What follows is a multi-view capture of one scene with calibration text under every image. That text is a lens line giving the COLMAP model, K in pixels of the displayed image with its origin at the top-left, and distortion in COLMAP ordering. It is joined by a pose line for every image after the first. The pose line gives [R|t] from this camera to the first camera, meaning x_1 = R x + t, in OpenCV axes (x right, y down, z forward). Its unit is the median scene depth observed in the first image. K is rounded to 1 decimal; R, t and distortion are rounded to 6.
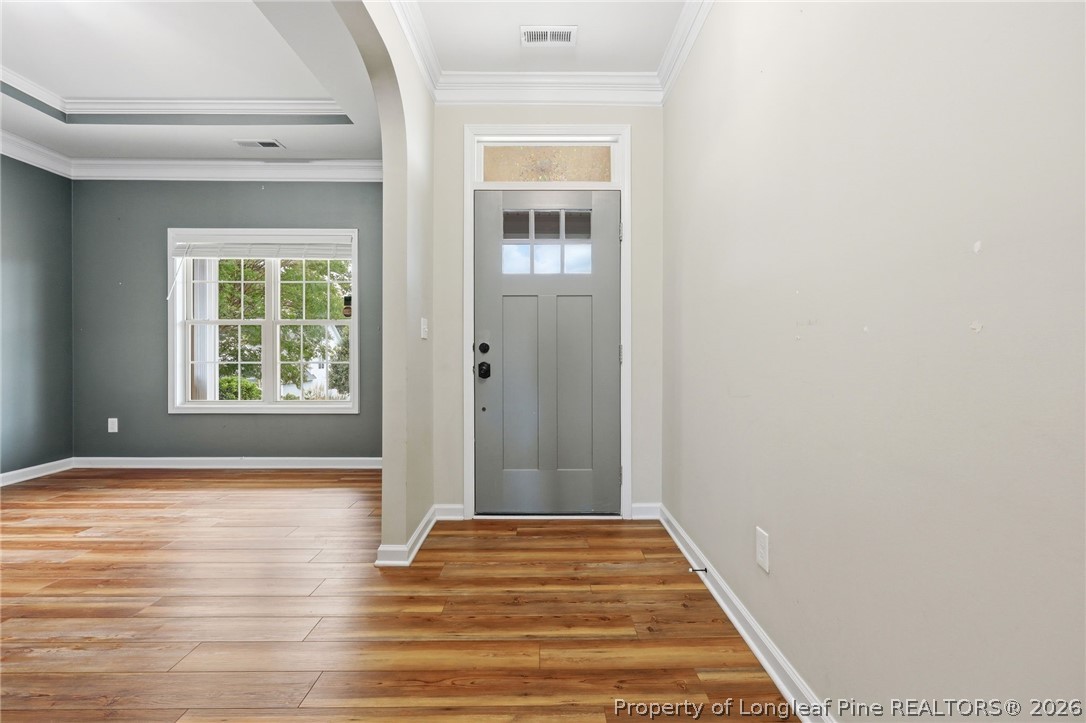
lens RADIAL K [[437.7, 0, 542.6], [0, 437.7, 356.6], [0, 0, 1]] dist [-0.000107, 0.000147]
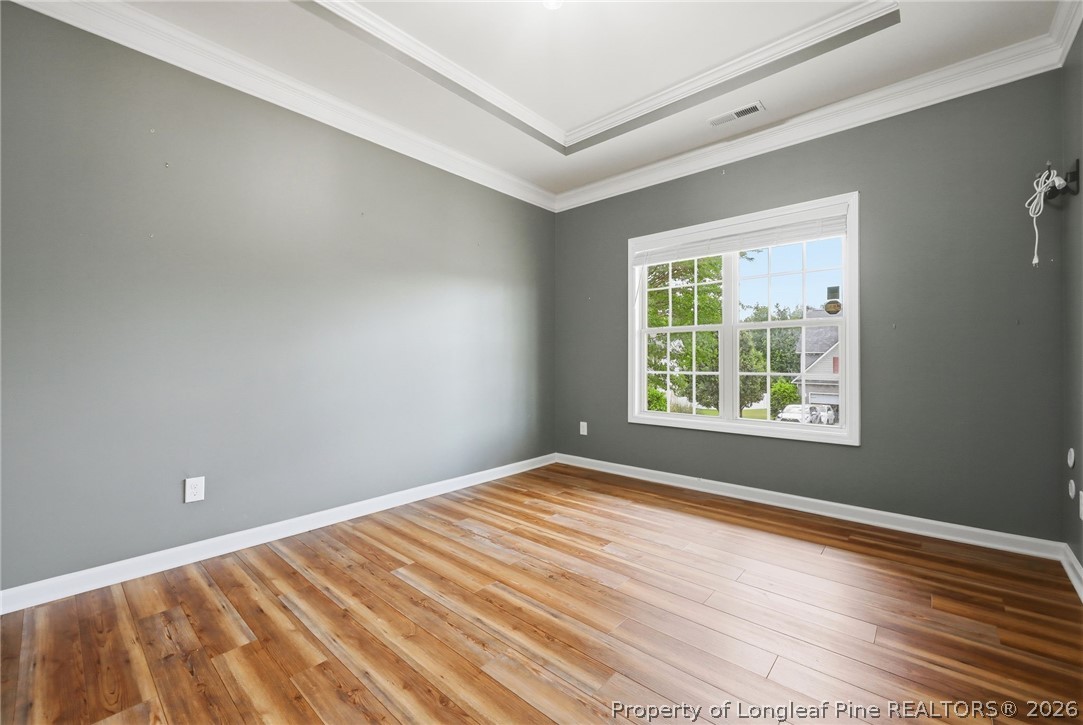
lens RADIAL K [[436.5, 0, 539.4], [0, 436.5, 361.2], [0, 0, 1]] dist [-0.000107, 0.000147]
pose [[0.745283, -0.001725, -0.666746, -0.338188], [-0.003977, 0.999967, -0.007032, -0.002913], [0.666736, 0.007893, 0.745252, 0.113303]]
